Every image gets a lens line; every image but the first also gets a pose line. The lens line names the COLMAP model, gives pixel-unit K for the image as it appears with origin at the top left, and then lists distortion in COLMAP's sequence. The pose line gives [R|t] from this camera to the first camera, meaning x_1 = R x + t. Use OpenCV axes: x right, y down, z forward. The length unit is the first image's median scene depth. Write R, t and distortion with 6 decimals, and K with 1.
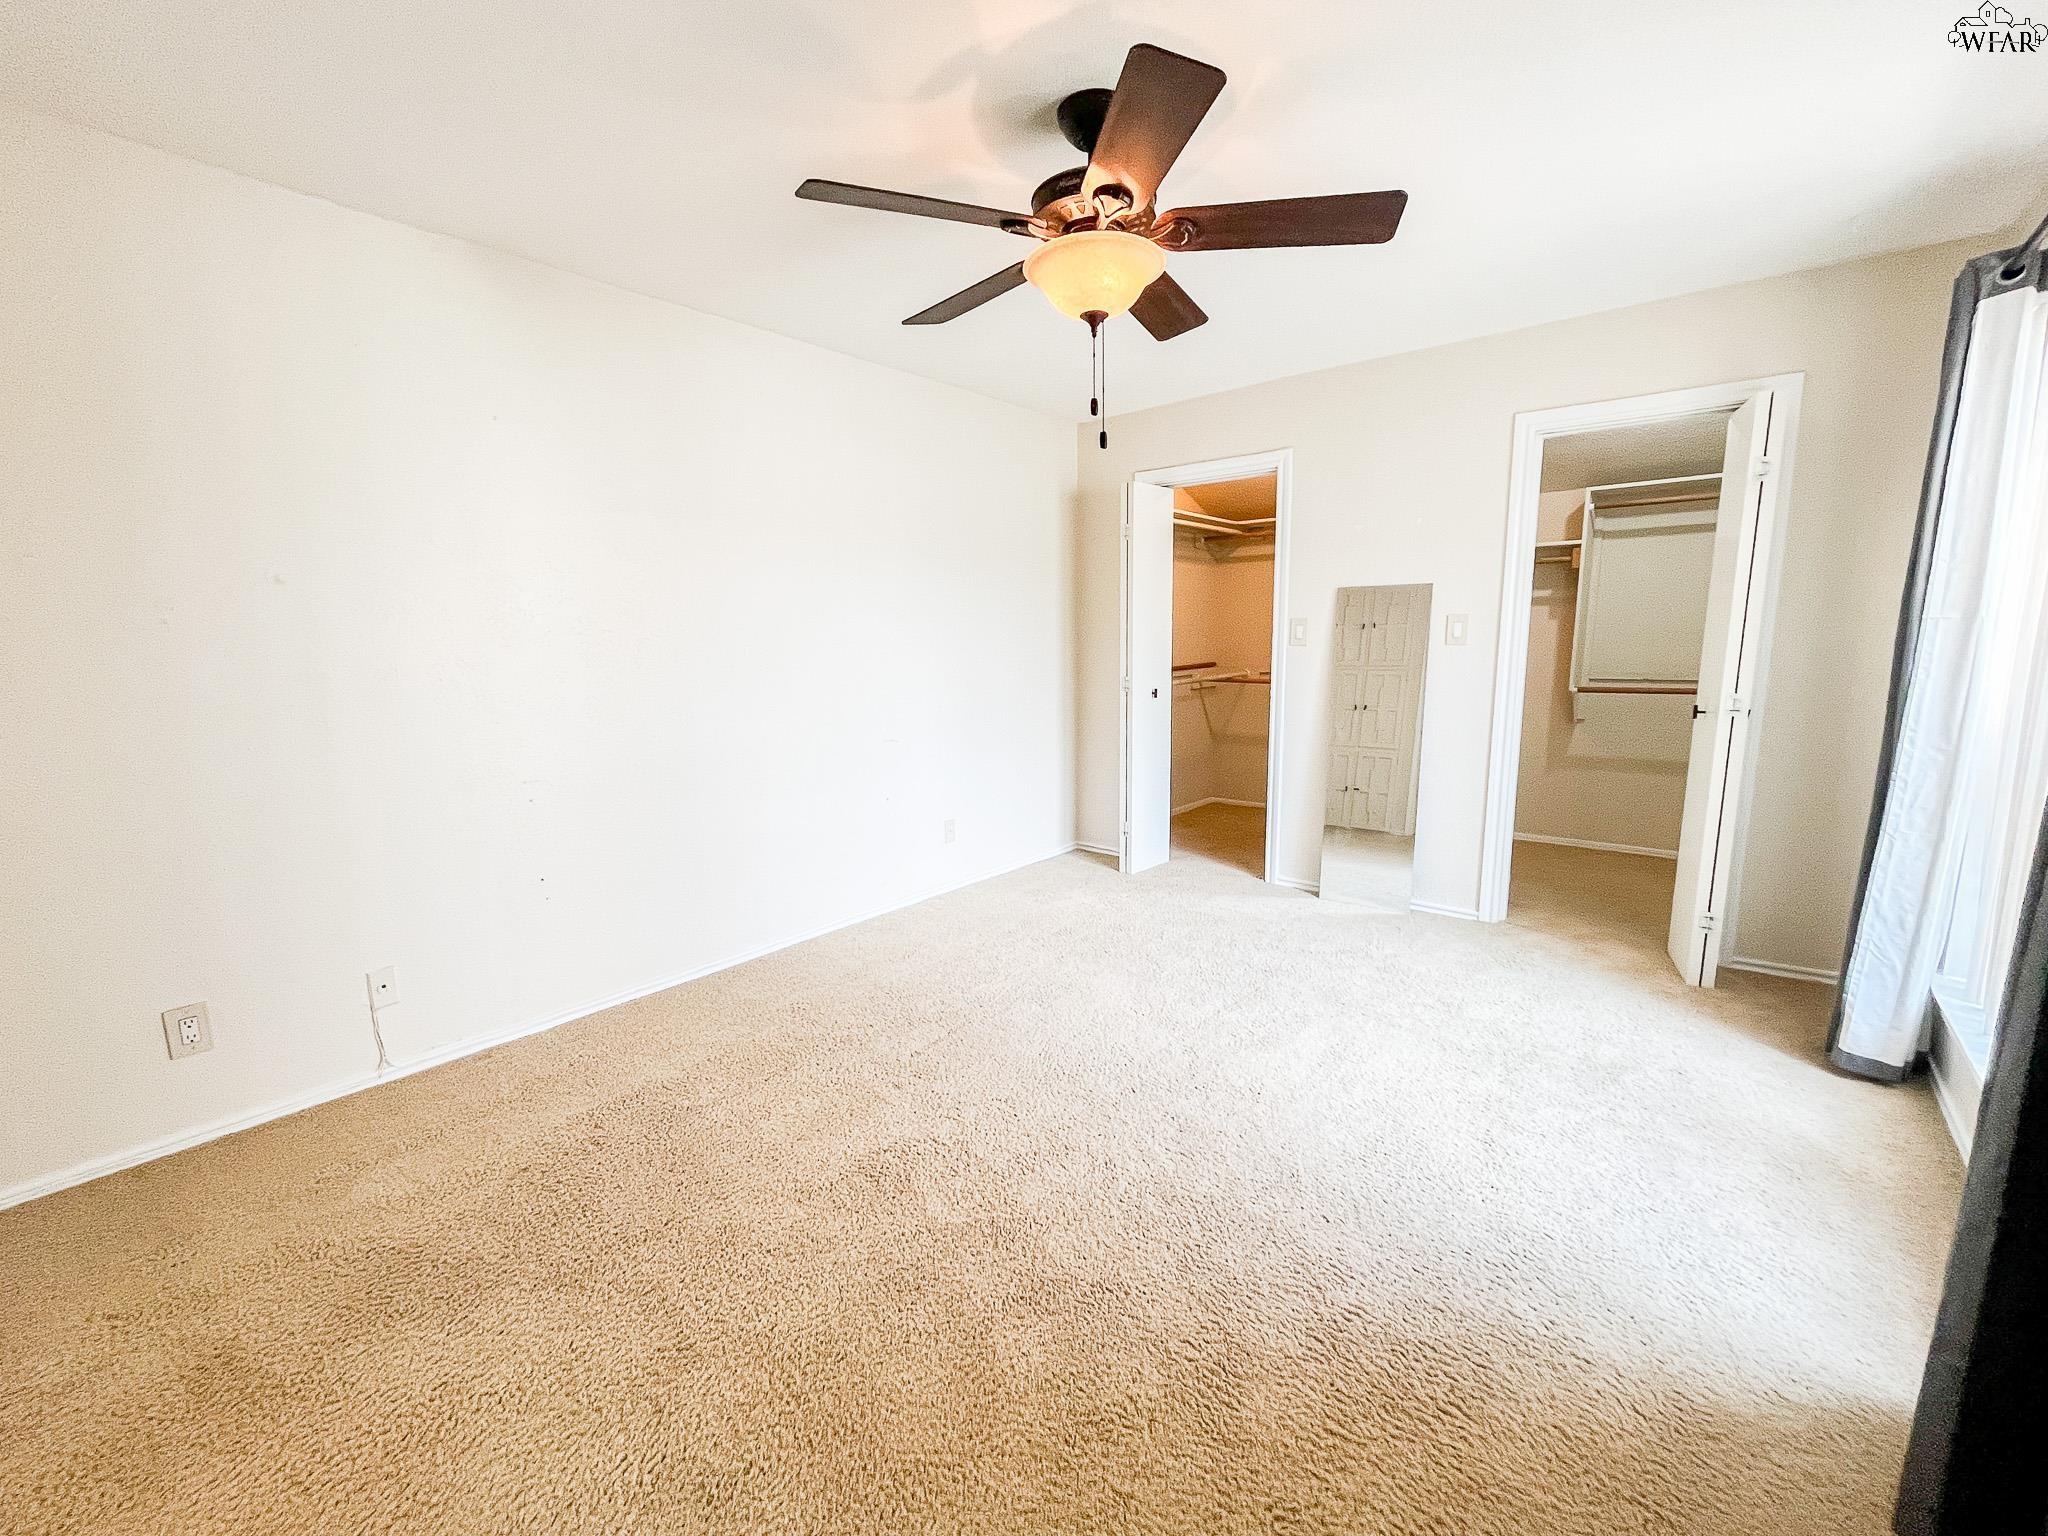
lens RADIAL K [[831.4, 0, 1020.9], [0, 831.4, 765.2], [0, 0, 1]] dist [-0.001369, -0.000253]
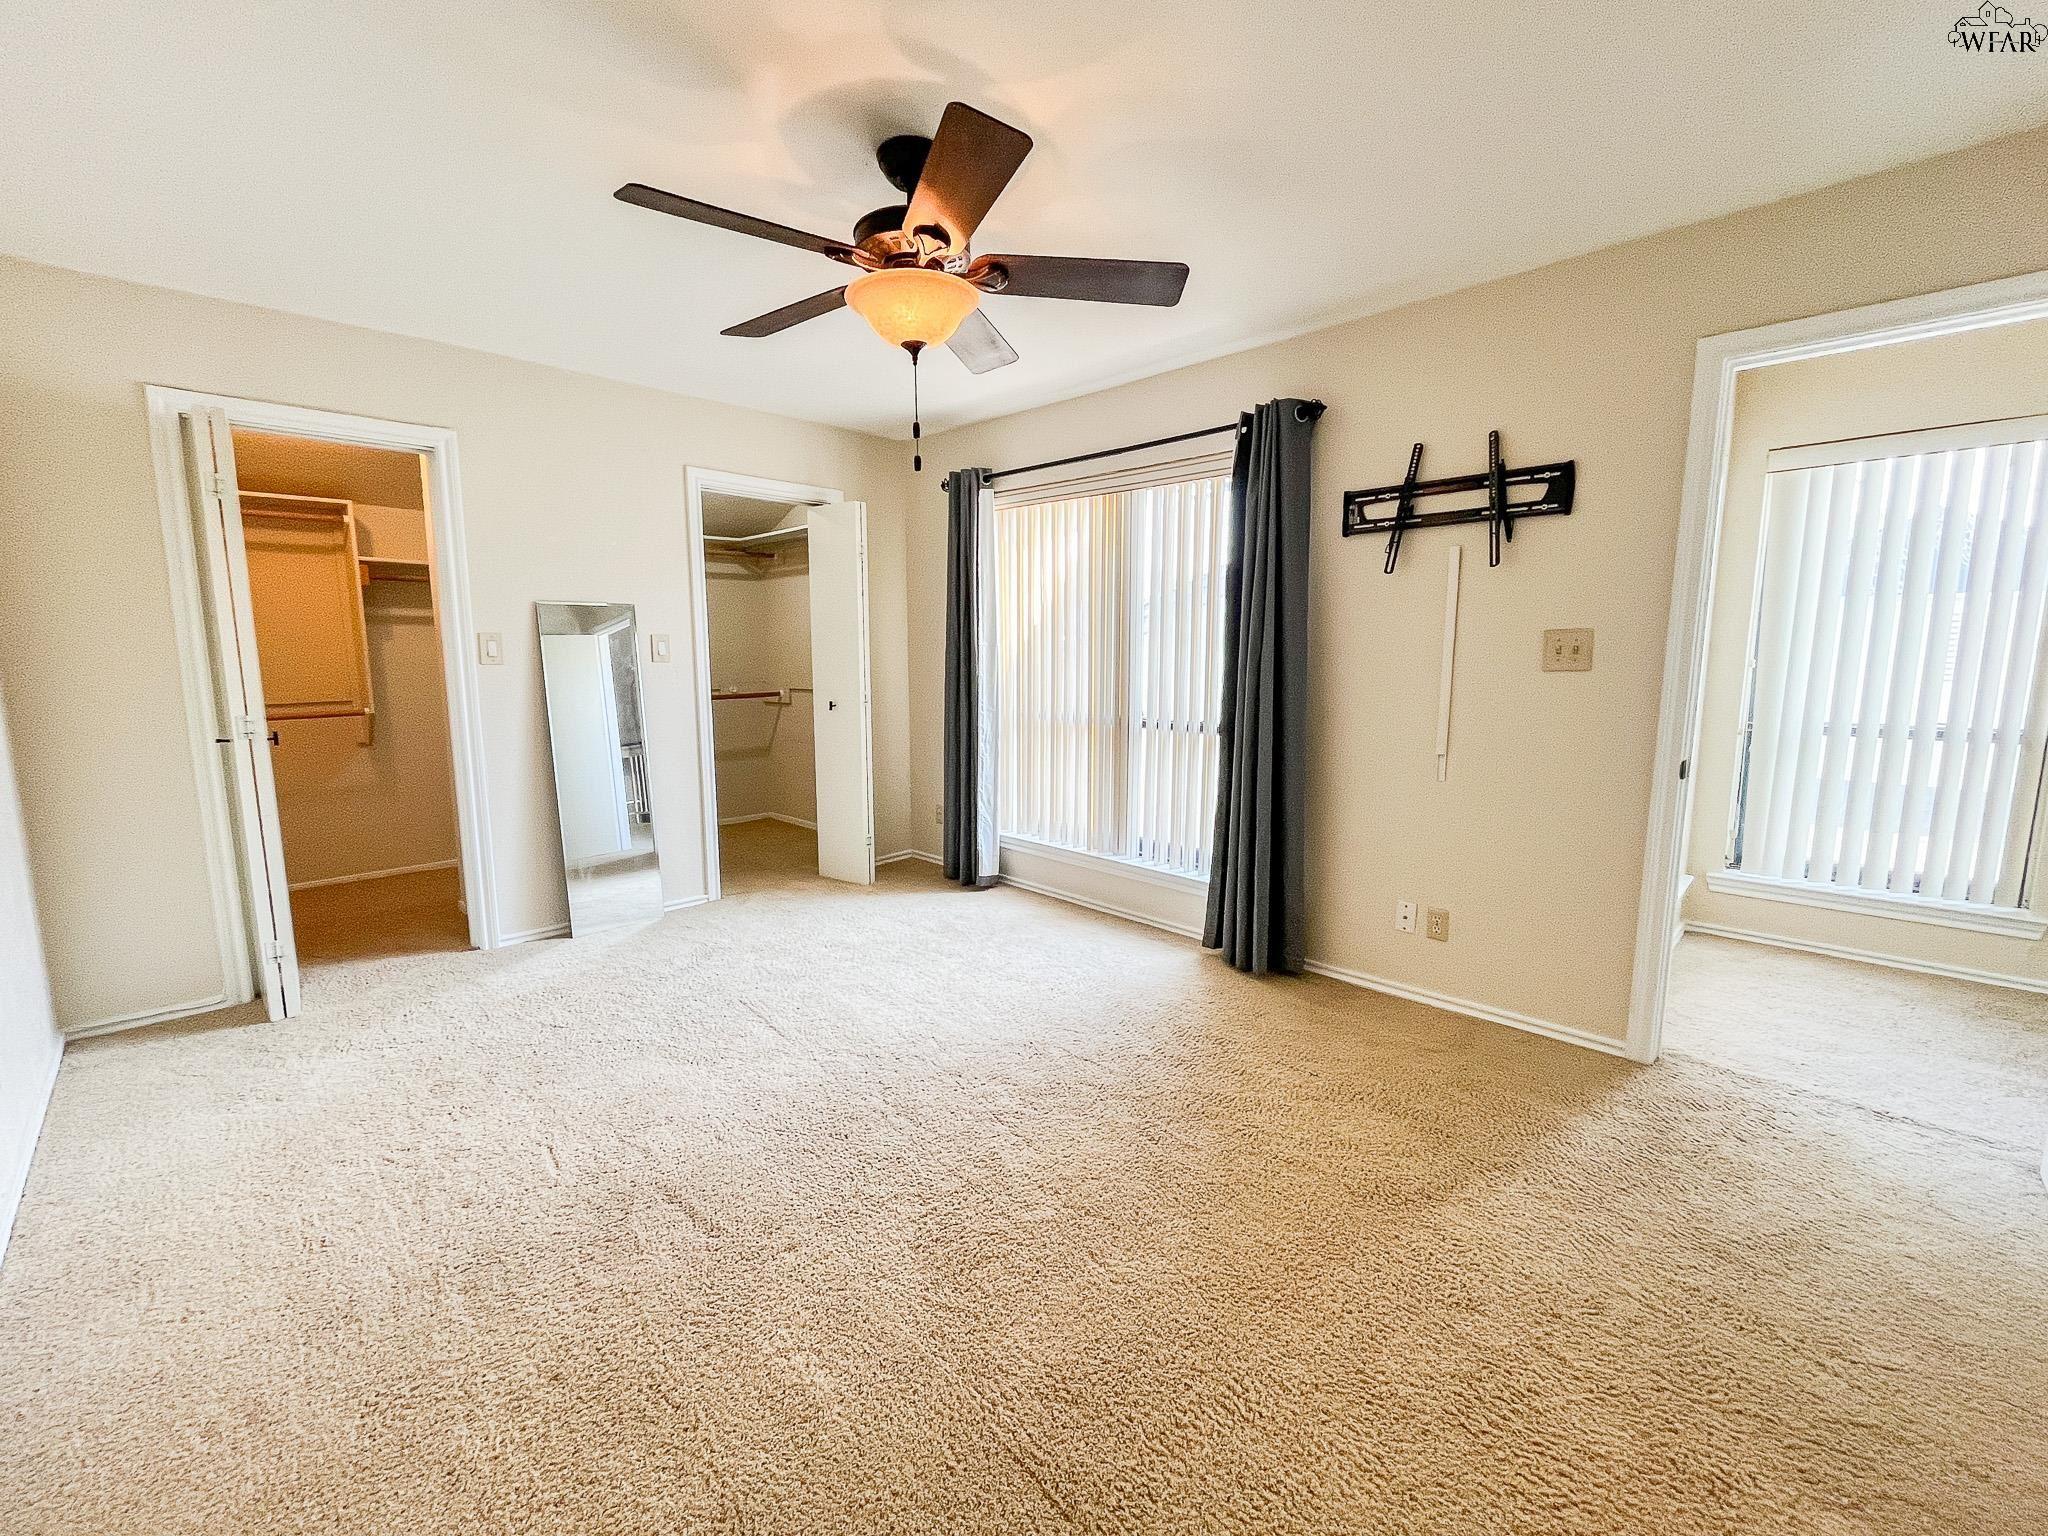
lens RADIAL K [[831.4, 0, 1020.9], [0, 831.4, 765.2], [0, 0, 1]] dist [-0.001369, -0.000253]
pose [[0.109282, -0.123557, 0.986302, -0.747582], [0.152467, 0.982586, 0.106198, -0.078757], [-0.982248, 0.138773, 0.126218, 0.598199]]
